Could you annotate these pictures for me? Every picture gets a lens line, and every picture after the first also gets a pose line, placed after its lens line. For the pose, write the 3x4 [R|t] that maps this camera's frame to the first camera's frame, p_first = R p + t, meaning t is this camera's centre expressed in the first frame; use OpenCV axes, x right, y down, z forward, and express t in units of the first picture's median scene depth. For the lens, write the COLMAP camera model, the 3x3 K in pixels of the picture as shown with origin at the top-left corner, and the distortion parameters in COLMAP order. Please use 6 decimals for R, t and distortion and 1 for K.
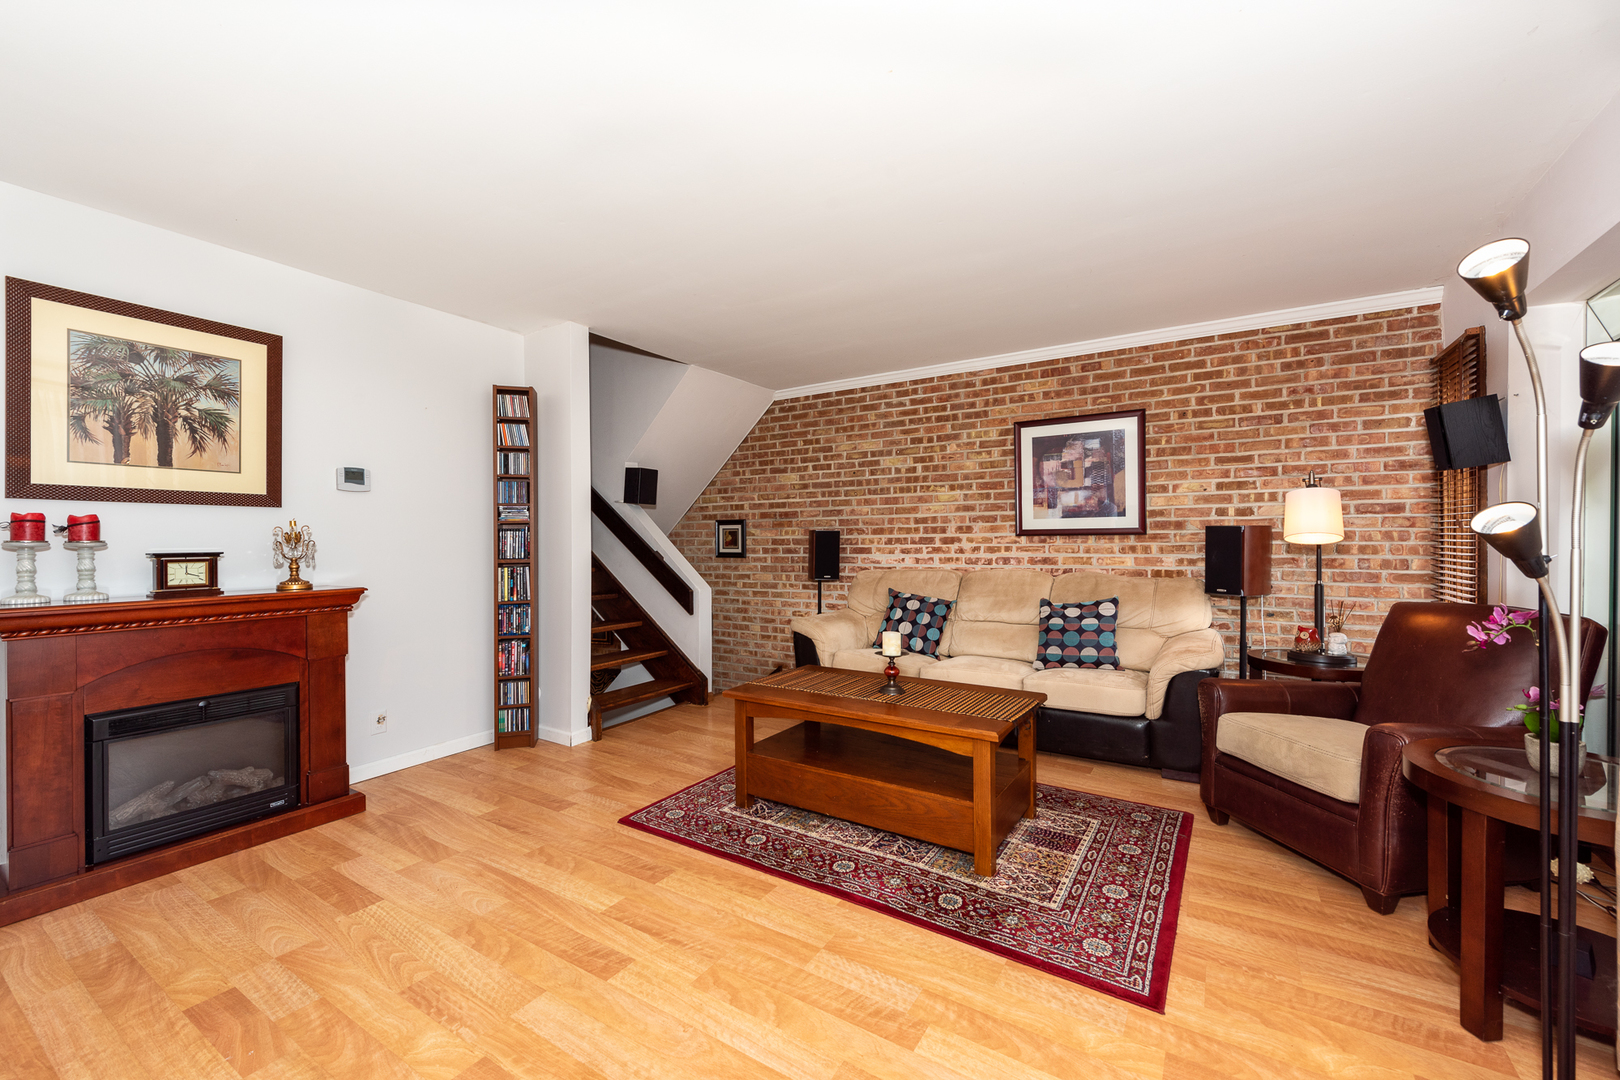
lens RADIAL K [[659.7, 0, 809.6], [0, 659.7, 538.1], [0, 0, 1]] dist [-0.000392, -0.000133]
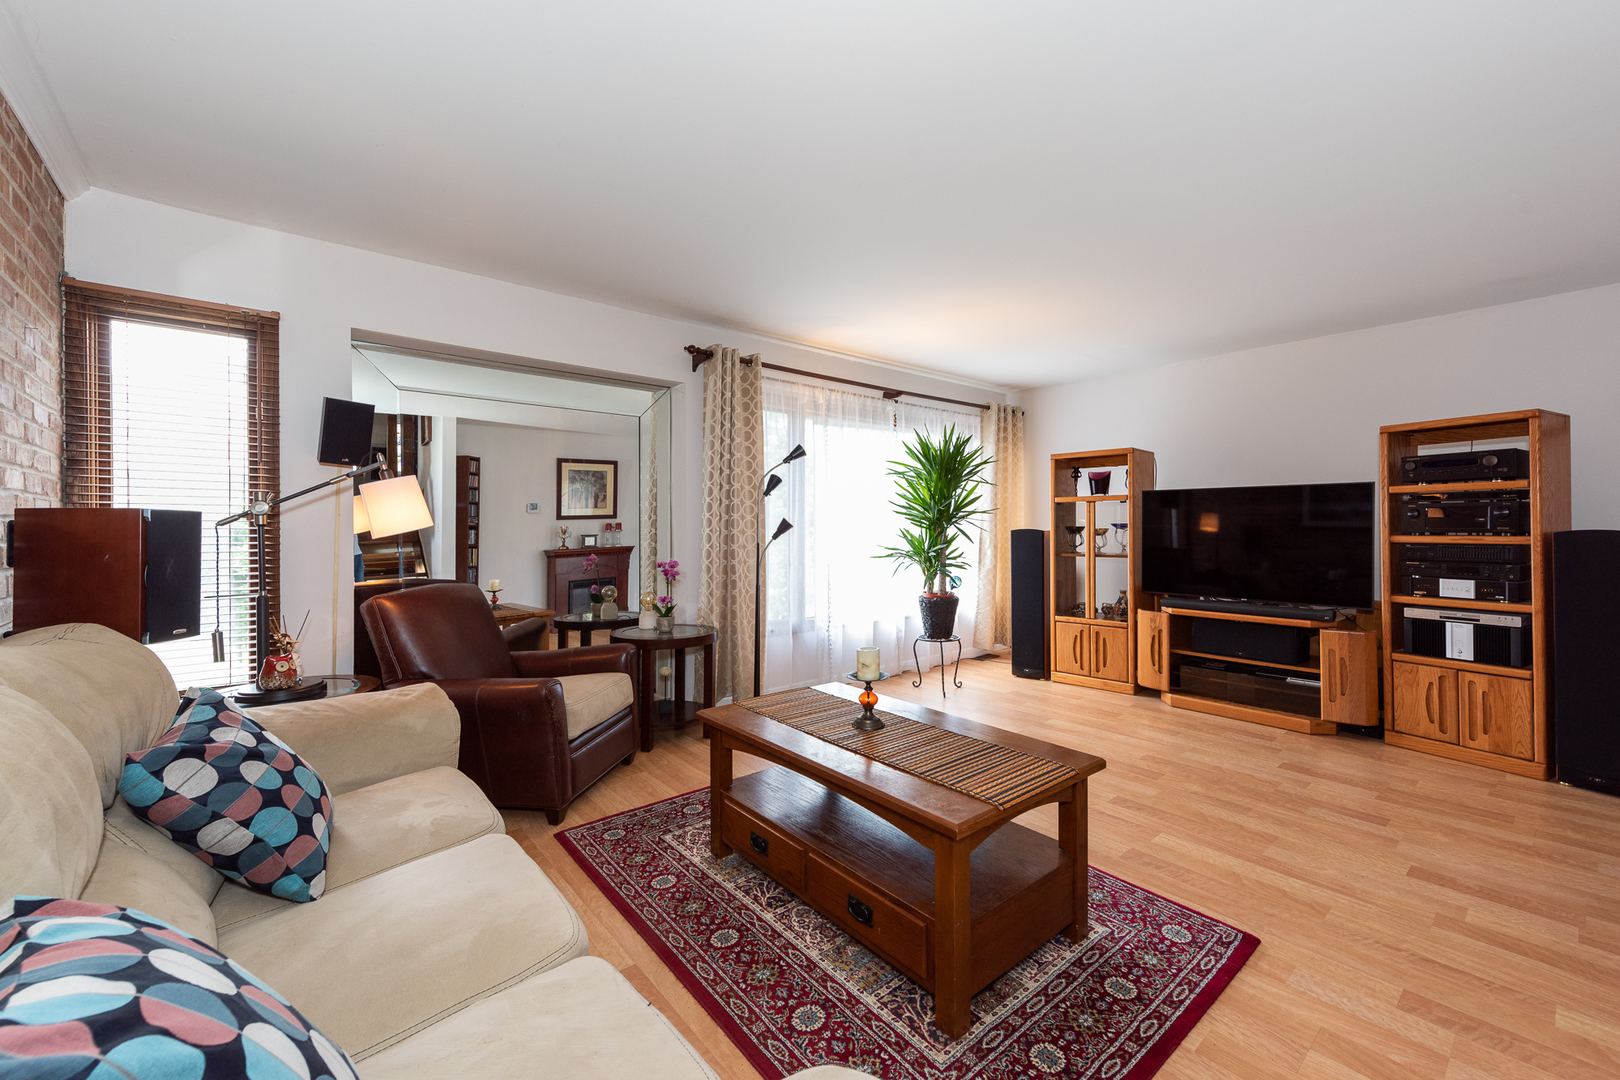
lens RADIAL K [[659.7, 0, 811.7], [0, 659.7, 529.1], [0, 0, 1]] dist [-0.000392, -0.000133]
pose [[-0.951194, 0.008250, 0.308484, -0.068581], [0.009137, 0.999957, 0.001432, -0.012609], [-0.308459, 0.004180, -0.951229, 2.132224]]
